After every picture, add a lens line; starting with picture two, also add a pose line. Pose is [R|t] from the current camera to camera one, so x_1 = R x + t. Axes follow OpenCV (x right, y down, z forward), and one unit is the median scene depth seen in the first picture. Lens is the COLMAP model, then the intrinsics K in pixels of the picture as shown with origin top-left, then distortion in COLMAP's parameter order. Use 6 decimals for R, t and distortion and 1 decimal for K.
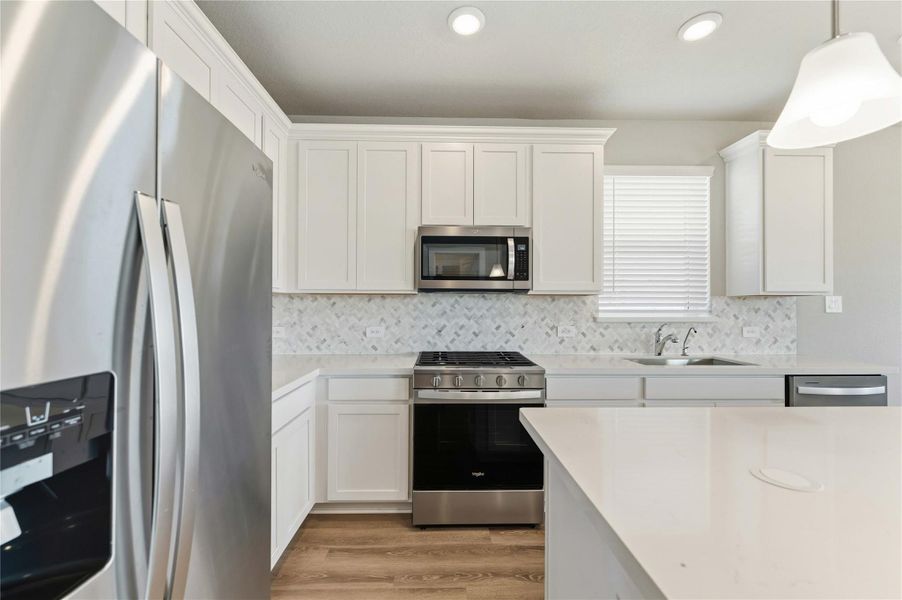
lens RADIAL K [[368.7, 0, 449.4], [0, 368.7, 302.3], [0, 0, 1]] dist [-0.000004, -0.000002]
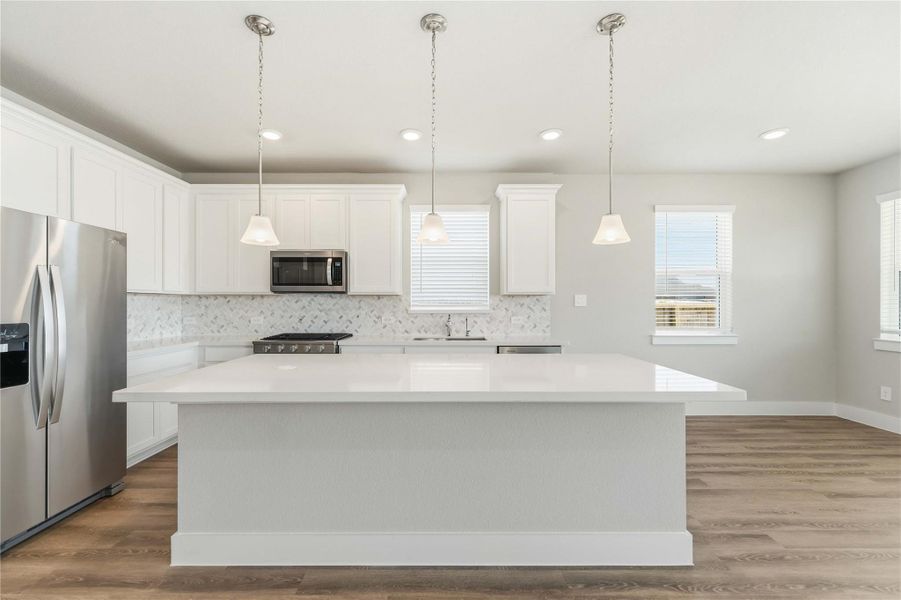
lens RADIAL K [[368.2, 0, 448.9], [0, 368.2, 302.3], [0, 0, 1]] dist [-0.000004, -0.000002]
pose [[0.999626, -0.003583, -0.027100, 0.597569], [0.003779, 0.999967, 0.007185, 0.000391], [0.027074, -0.007284, 0.999607, -0.444326]]
